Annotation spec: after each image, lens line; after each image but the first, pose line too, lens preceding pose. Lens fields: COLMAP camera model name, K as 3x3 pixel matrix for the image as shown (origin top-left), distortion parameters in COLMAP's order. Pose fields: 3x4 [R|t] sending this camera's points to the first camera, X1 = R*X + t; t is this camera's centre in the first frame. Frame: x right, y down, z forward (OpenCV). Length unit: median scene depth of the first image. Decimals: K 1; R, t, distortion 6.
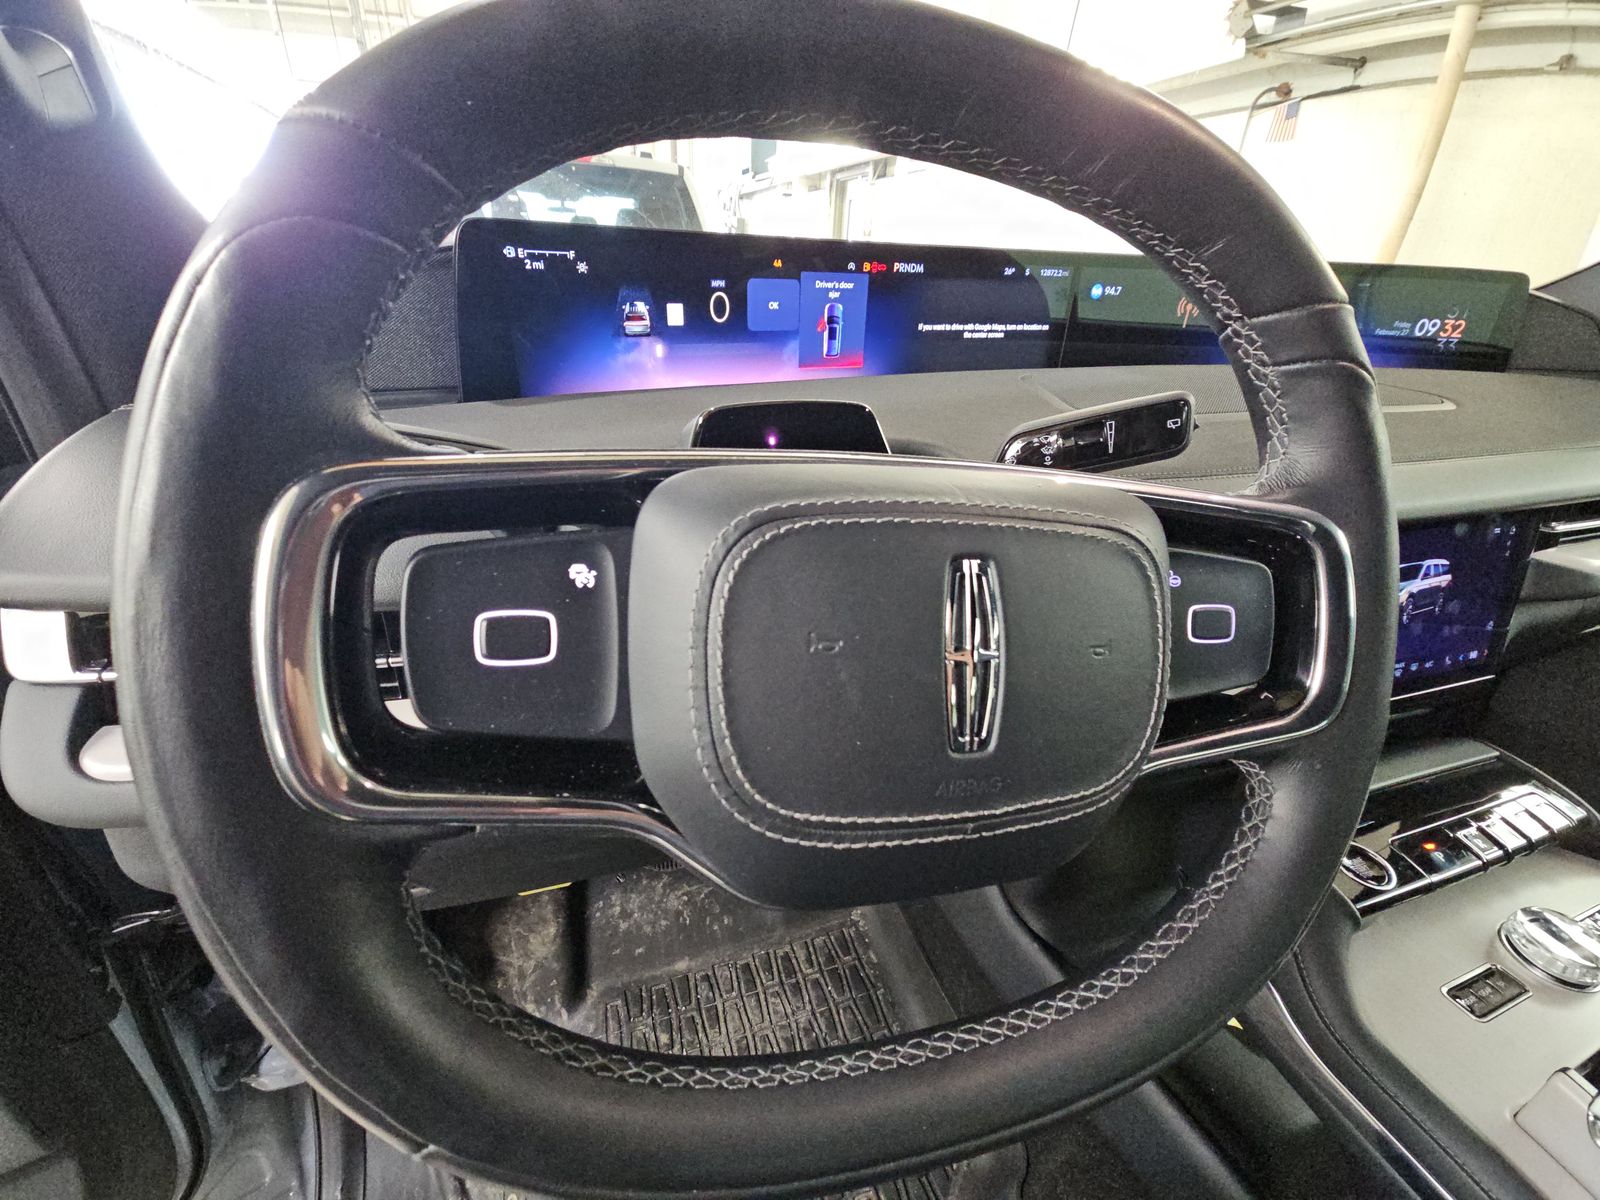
lens RADIAL K [[646.5, 0, 800.0], [0, 646.5, 600.0], [0, 0, 1]] dist [0.015947, -0.011497]
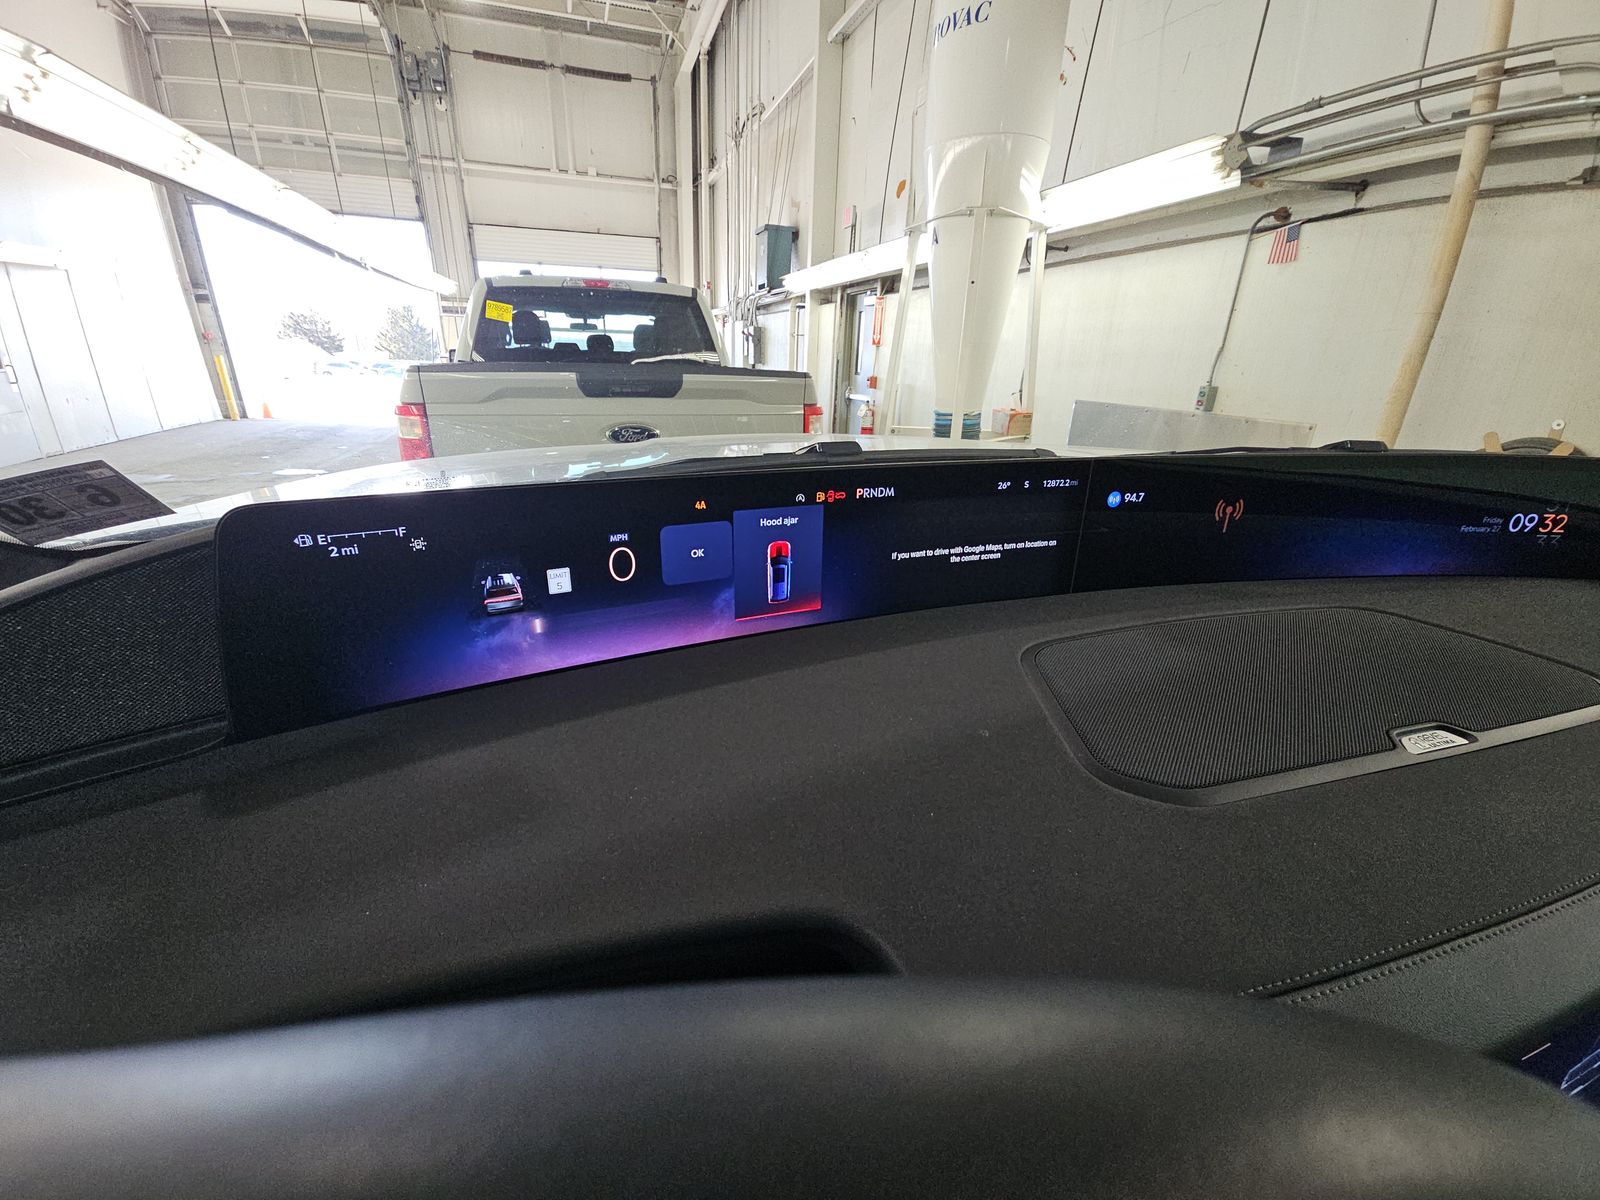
lens RADIAL K [[640.3, 0, 800.0], [0, 640.3, 600.0], [0, 0, 1]] dist [0.000291, 0.000120]
pose [[0.999531, -0.002431, -0.030528, 0.088658], [-0.001181, 0.993041, -0.117761, -0.258972], [0.030602, 0.117742, 0.992573, 0.208755]]
